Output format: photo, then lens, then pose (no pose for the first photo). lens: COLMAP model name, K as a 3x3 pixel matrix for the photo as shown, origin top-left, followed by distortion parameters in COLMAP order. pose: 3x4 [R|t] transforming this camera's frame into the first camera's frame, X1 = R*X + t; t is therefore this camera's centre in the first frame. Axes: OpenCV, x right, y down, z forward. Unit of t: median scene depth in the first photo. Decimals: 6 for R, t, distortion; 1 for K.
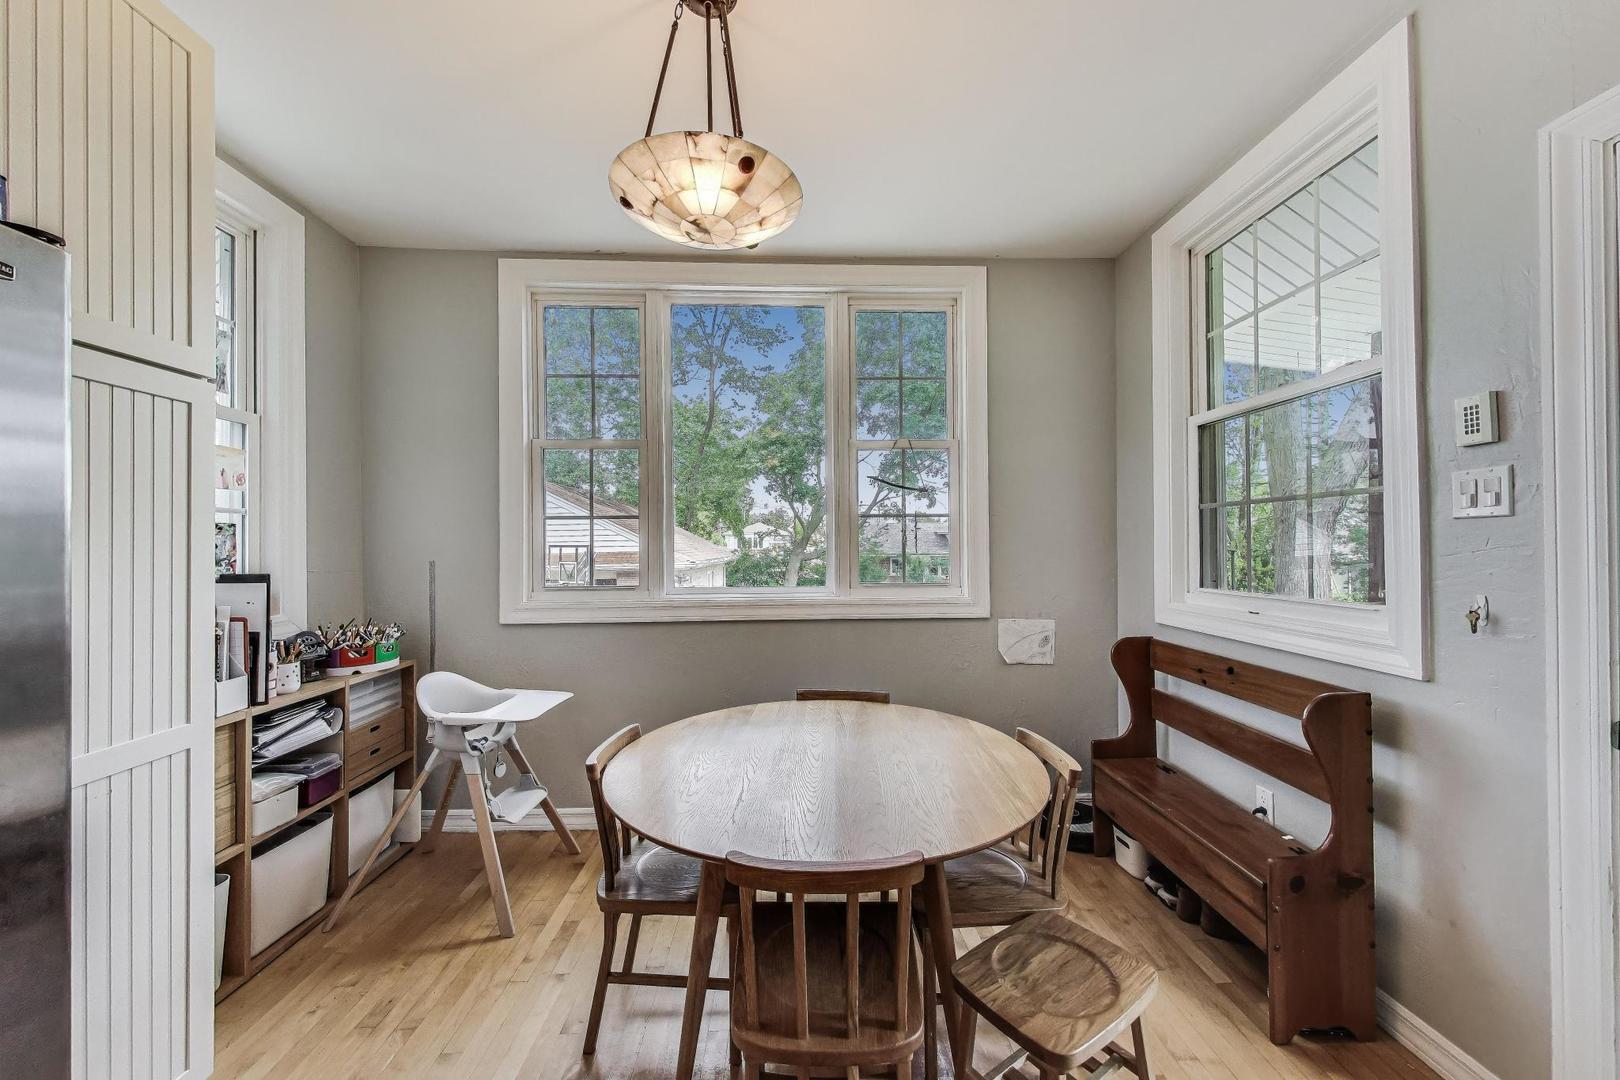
lens RADIAL K [[580.5, 0, 810.0], [0, 580.5, 540.0], [0, 0, 1]] dist [0.001401, 0.000067]
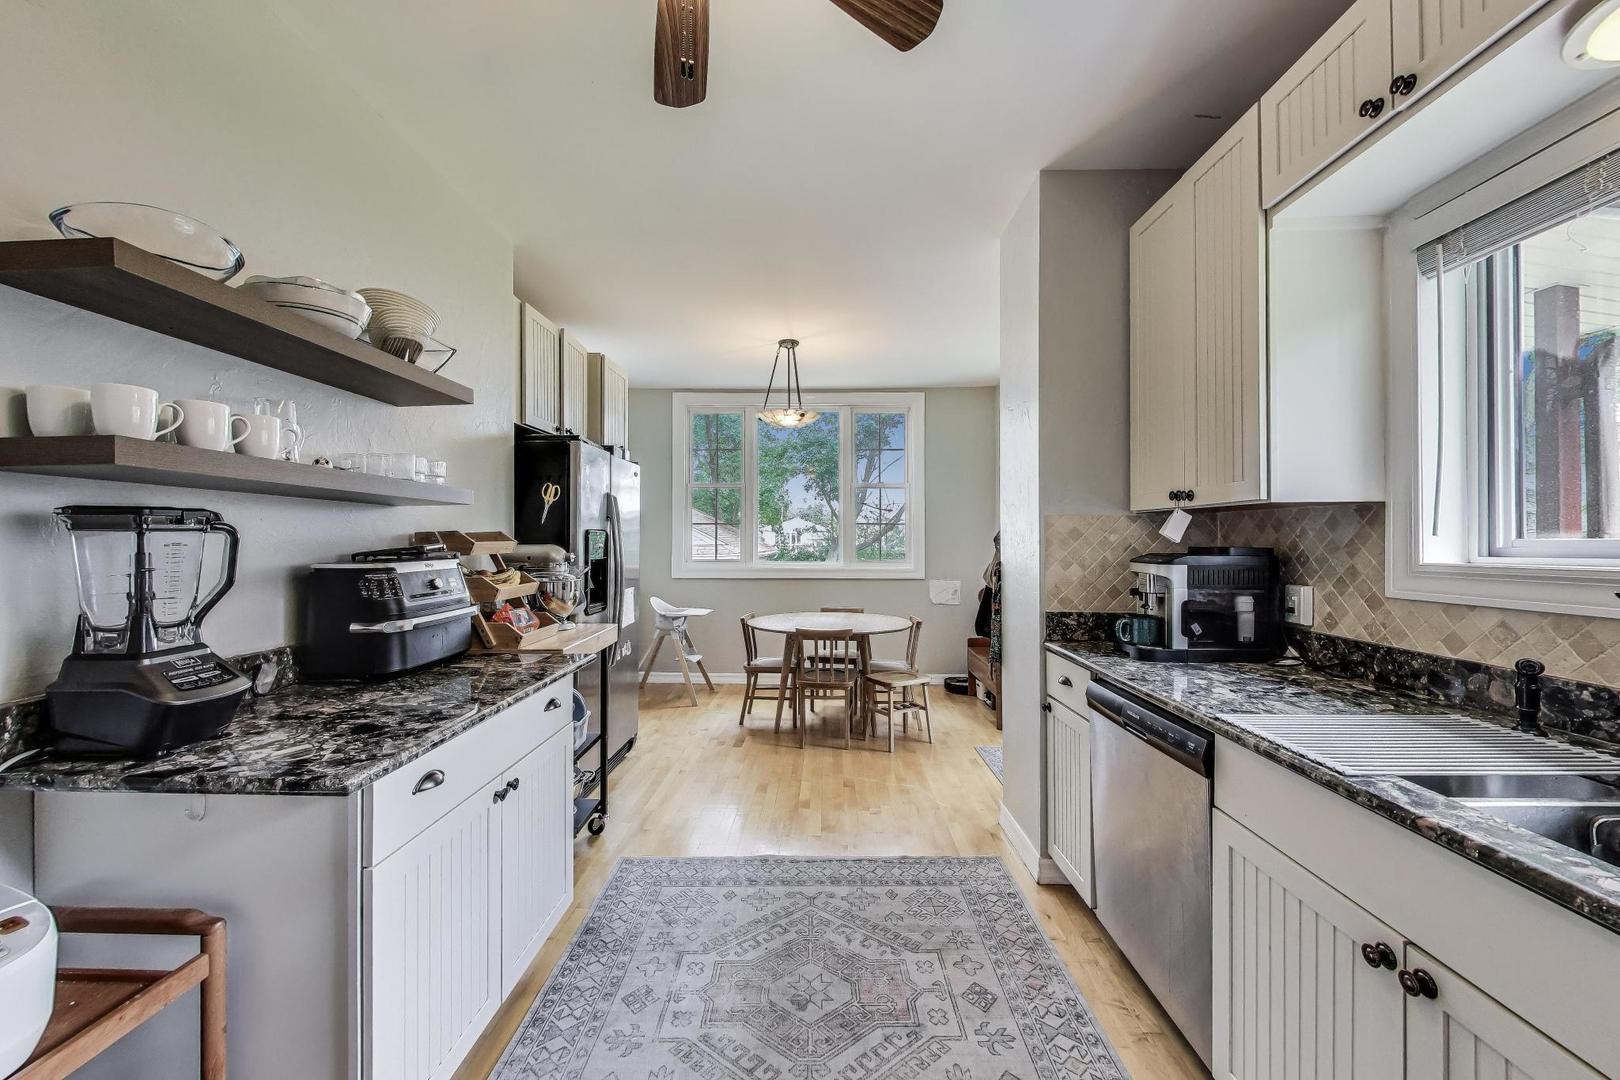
lens RADIAL K [[623.9, 0, 810.0], [0, 623.9, 540.0], [0, 0, 1]] dist [-0.000581, -0.000024]
pose [[0.997781, 0.008020, -0.066090, 0.080900], [-0.007570, 0.999946, 0.007058, -0.005130], [0.066143, -0.006542, 0.997789, -1.195469]]
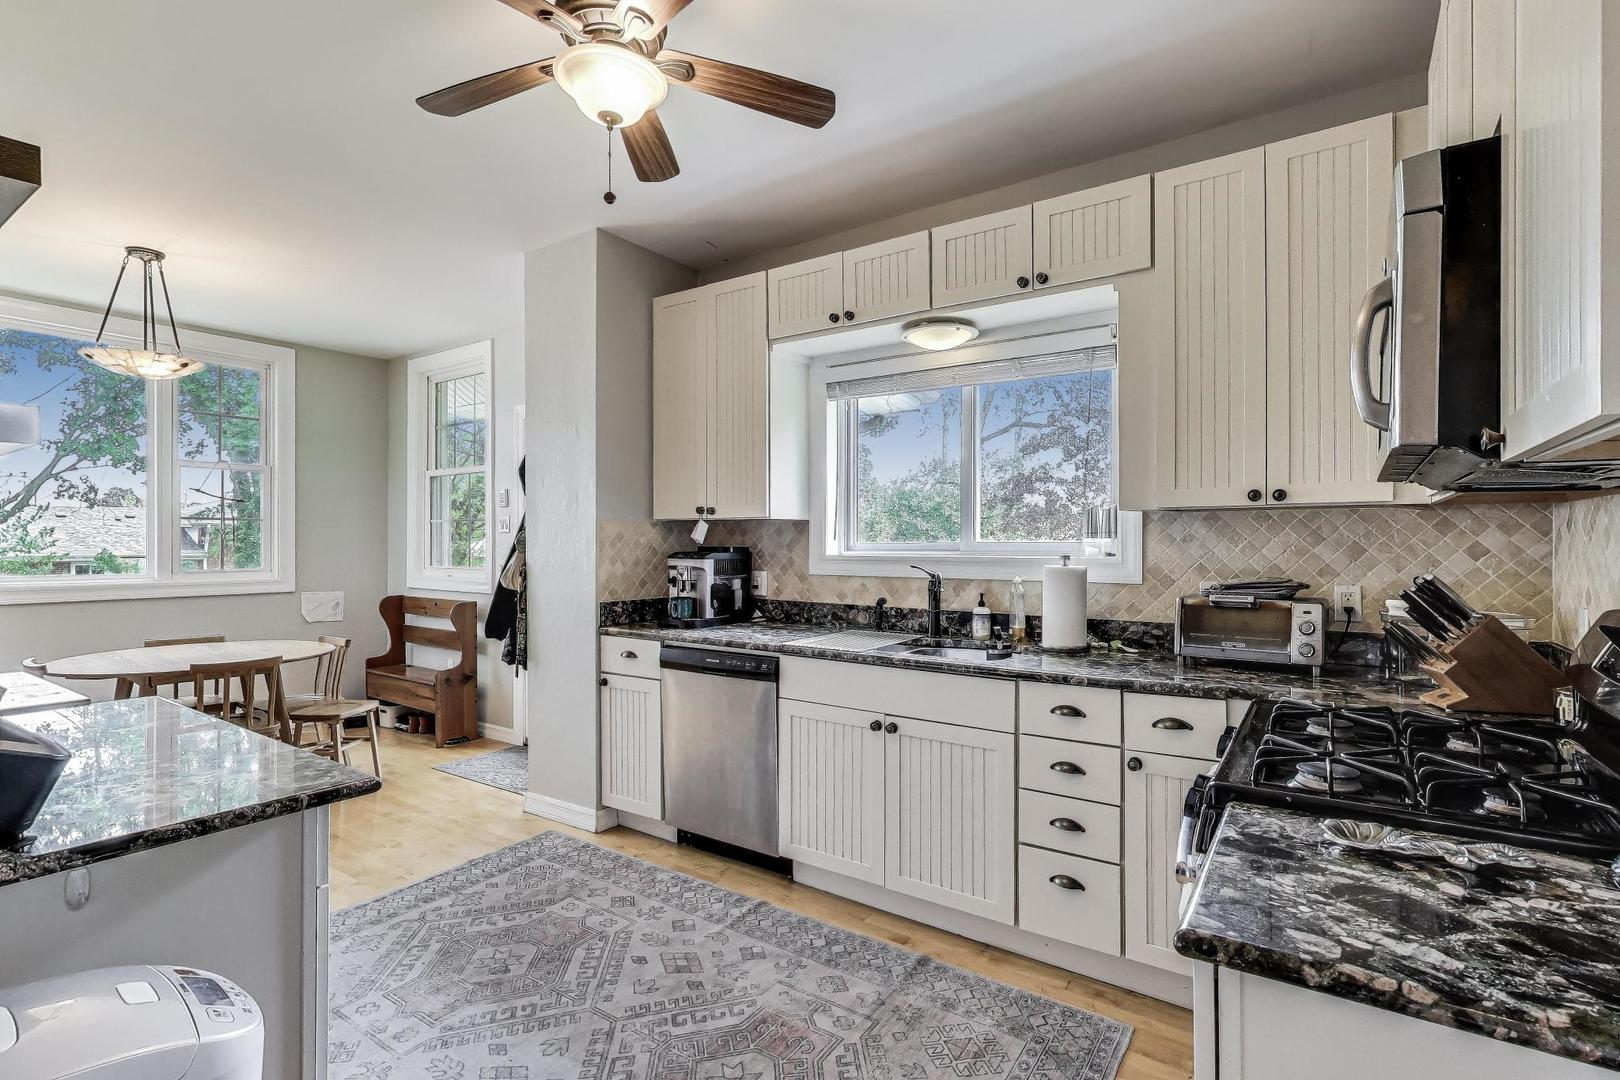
lens RADIAL K [[766.2, 0, 810.0], [0, 766.2, 540.0], [0, 0, 1]] dist [0.002705, 0.000191]
pose [[0.604781, 0.008868, 0.796342, -0.508537], [-0.011490, 0.999931, -0.002409, -0.005337], [-0.796309, -0.007693, 0.604842, -1.364714]]
